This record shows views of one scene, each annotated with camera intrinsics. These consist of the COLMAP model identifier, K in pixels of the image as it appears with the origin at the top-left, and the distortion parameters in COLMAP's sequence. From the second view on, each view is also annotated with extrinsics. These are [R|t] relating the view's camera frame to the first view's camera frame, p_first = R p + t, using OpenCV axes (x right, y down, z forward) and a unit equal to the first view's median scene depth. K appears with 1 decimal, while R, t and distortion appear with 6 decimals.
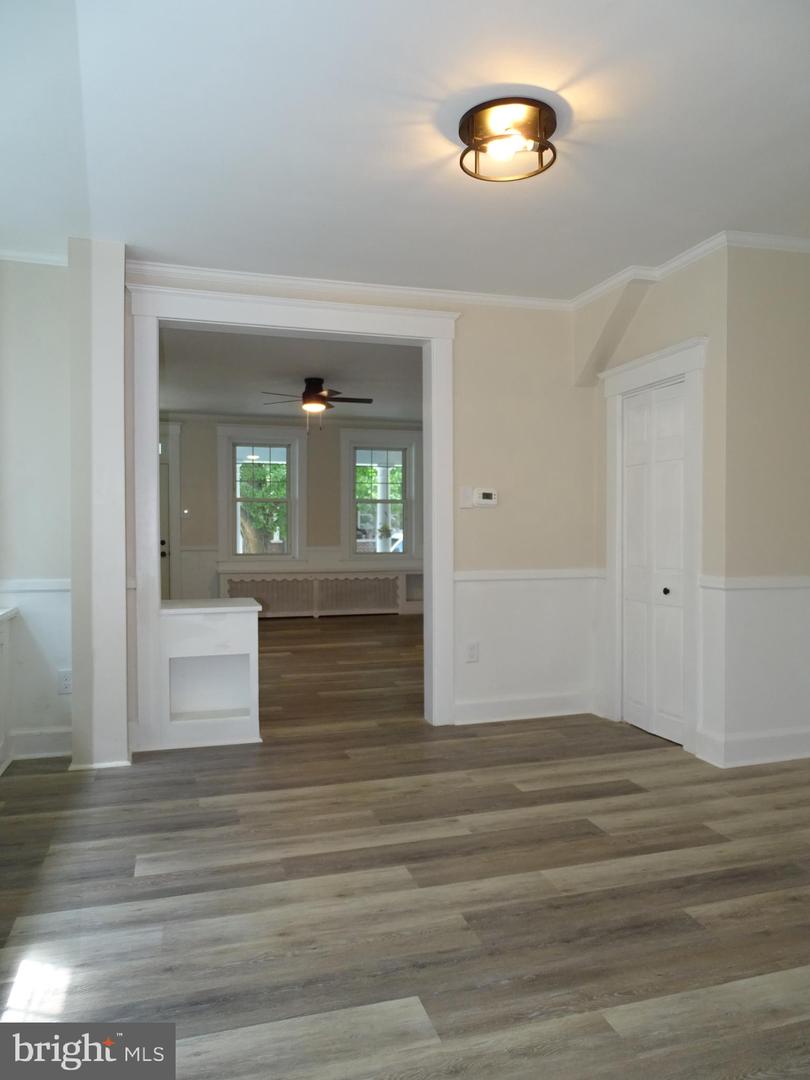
lens RADIAL K [[767.4, 0, 406.2], [0, 767.4, 533.5], [0, 0, 1]] dist [-0.014566, 0.007790]
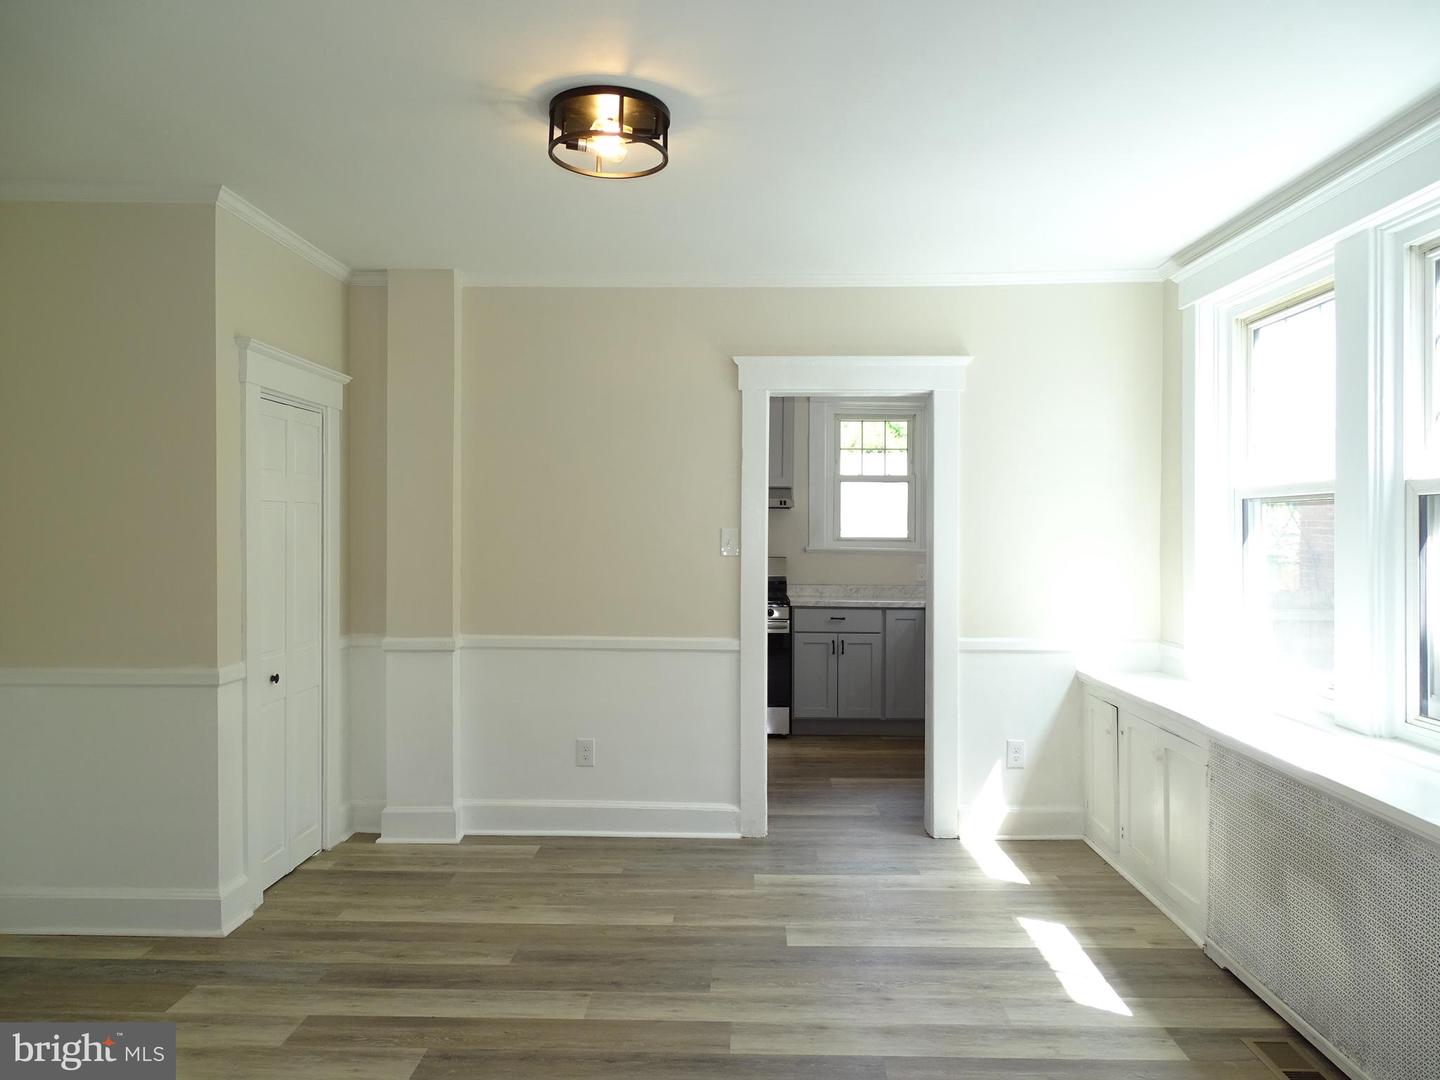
lens RADIAL K [[1023.2, 0, 716.8], [0, 1023.2, 534.3], [0, 0, 1]] dist [-0.014566, 0.007790]
pose [[-0.947890, 0.000260, 0.318599, -0.247435], [0.005339, 0.999872, 0.015071, -0.083649], [-0.318554, 0.015986, -0.947770, 1.533966]]
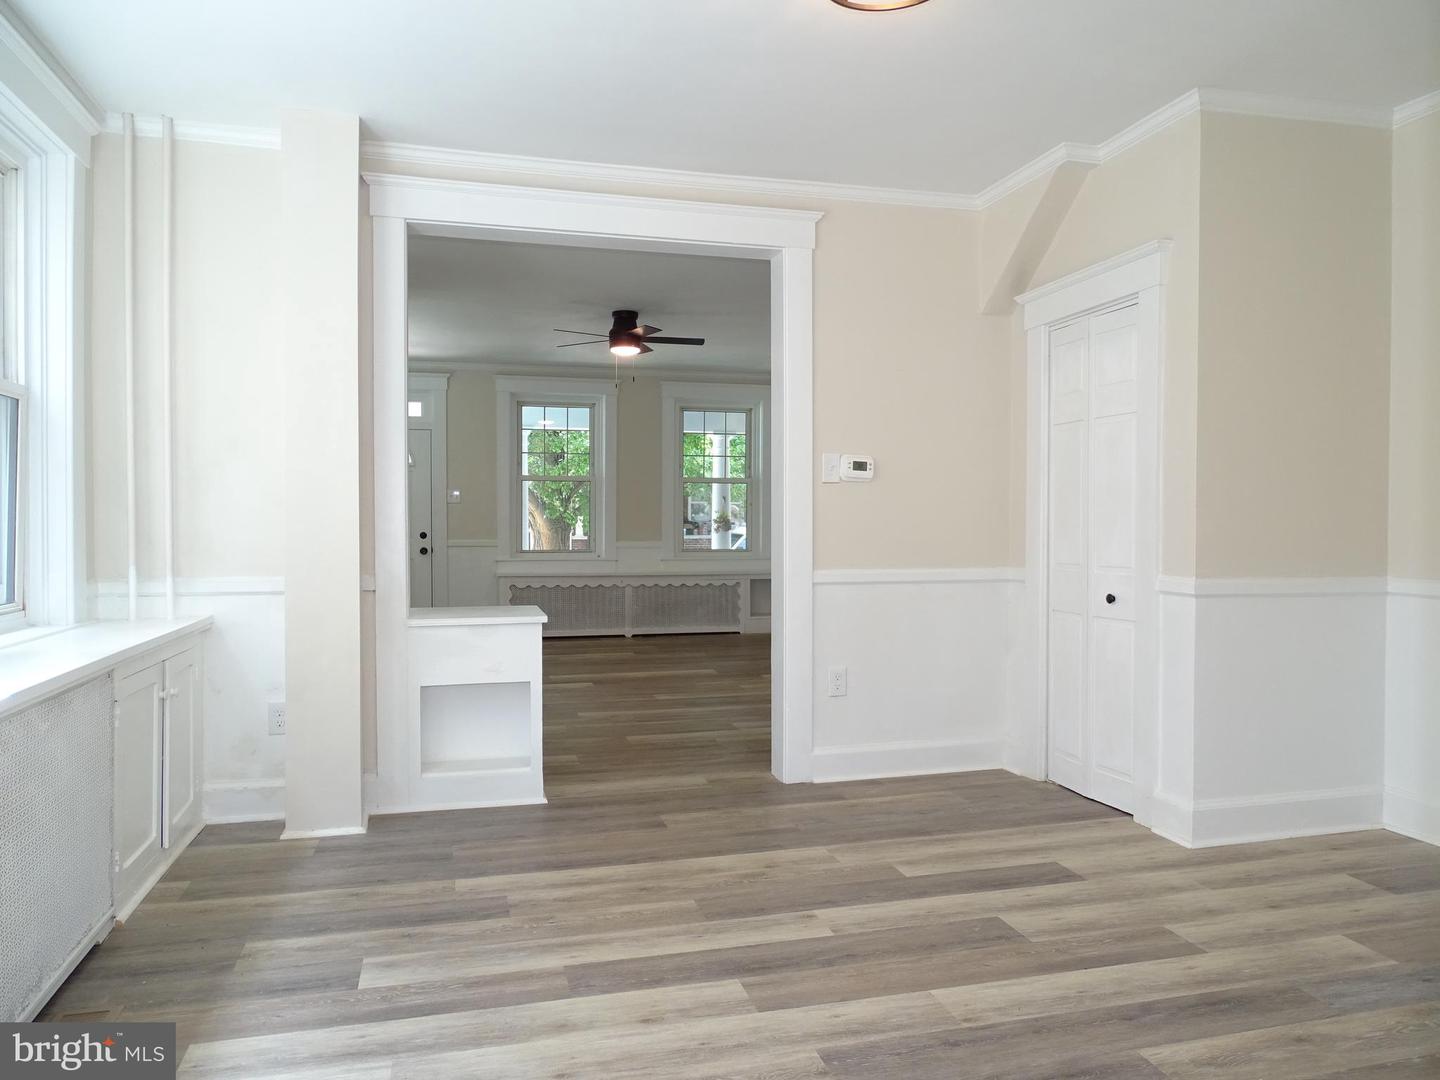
lens RADIAL K [[1023.2, 0, 718.5], [0, 1023.2, 534.0], [0, 0, 1]] dist [-0.014566, 0.007790]
pose [[0.999402, 0.003175, -0.034428, 0.008752], [-0.002991, 0.999981, 0.005377, 0.013281], [0.034444, -0.005271, 0.999393, 0.045803]]
